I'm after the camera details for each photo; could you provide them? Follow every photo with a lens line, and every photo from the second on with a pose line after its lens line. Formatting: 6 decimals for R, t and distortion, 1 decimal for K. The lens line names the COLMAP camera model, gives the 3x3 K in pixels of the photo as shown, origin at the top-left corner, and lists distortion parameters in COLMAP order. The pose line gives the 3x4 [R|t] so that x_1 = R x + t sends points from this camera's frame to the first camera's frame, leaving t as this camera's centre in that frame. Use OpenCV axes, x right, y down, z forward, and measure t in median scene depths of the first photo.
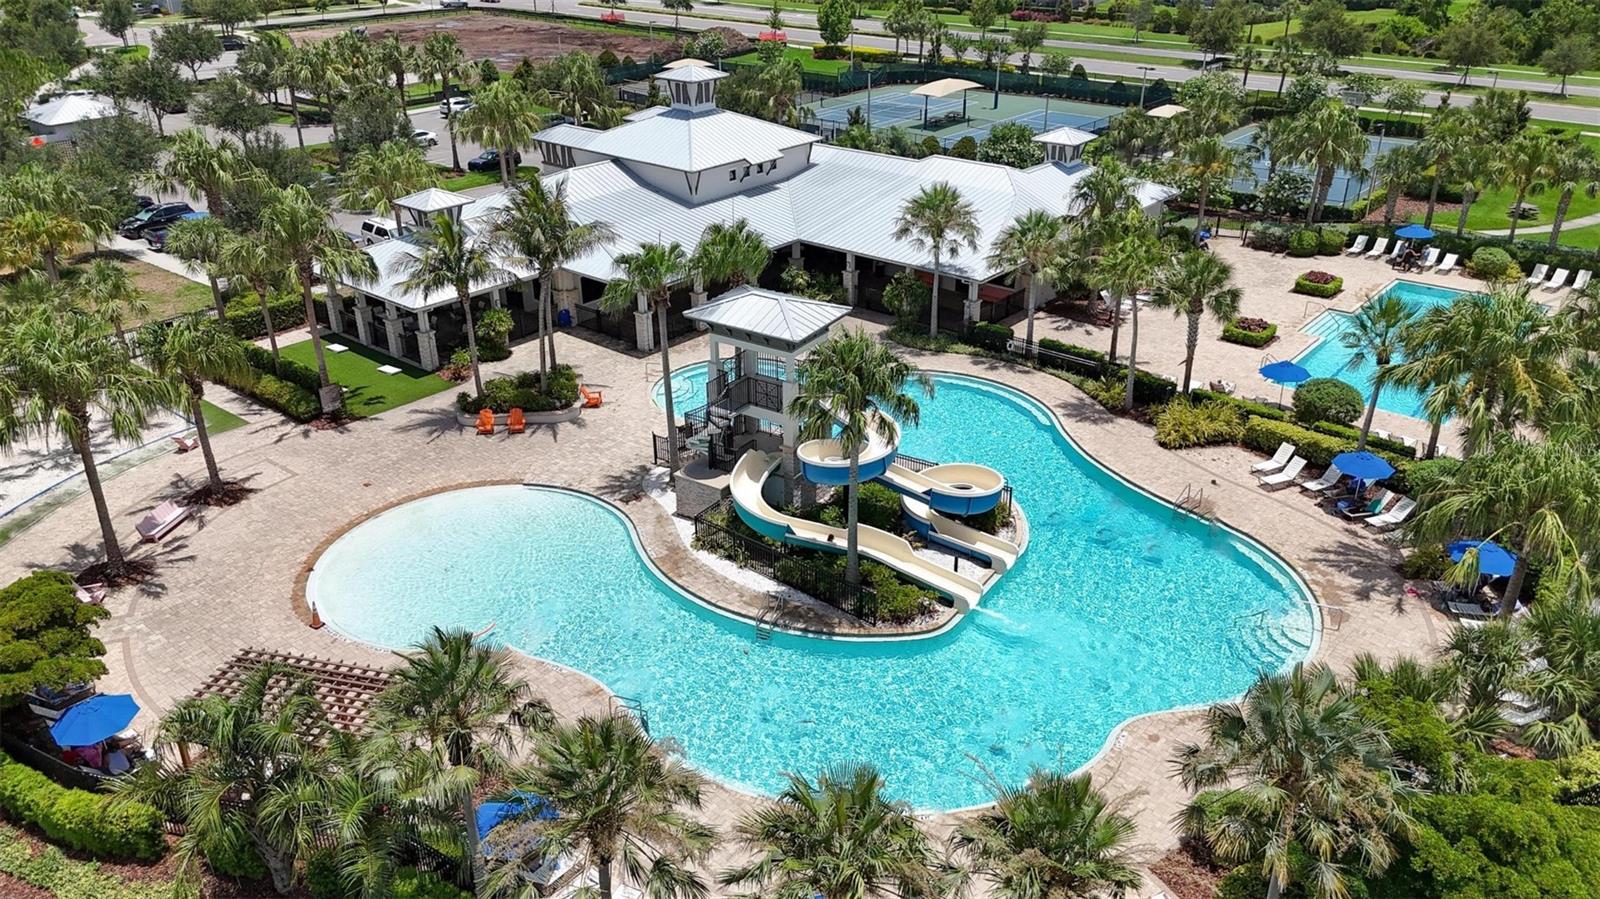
lens RADIAL K [[1194.0, 0, 800.0], [0, 1194.0, 449.5], [0, 0, 1]] dist [0.070566, -0.074331]
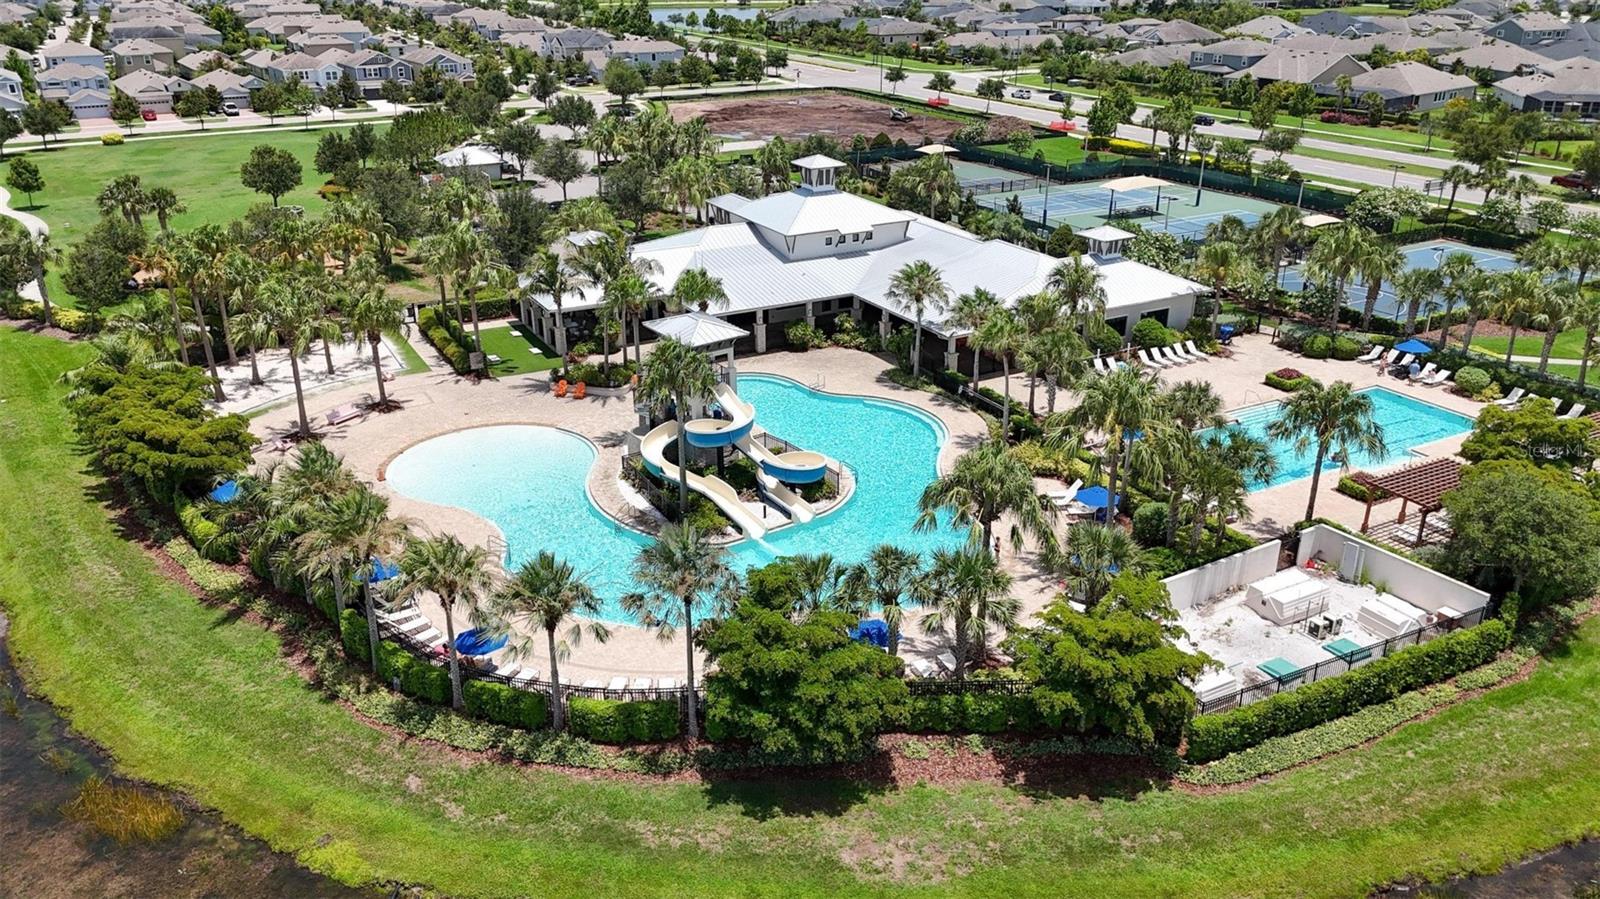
lens RADIAL K [[1194.0, 0, 800.0], [0, 1194.0, 449.5], [0, 0, 1]] dist [0.070566, -0.074331]
pose [[0.933716, 0.143801, -0.327864, 0.394136], [-0.160423, 0.986755, -0.024074, 0.030450], [0.320060, 0.075075, 0.944418, -0.224370]]
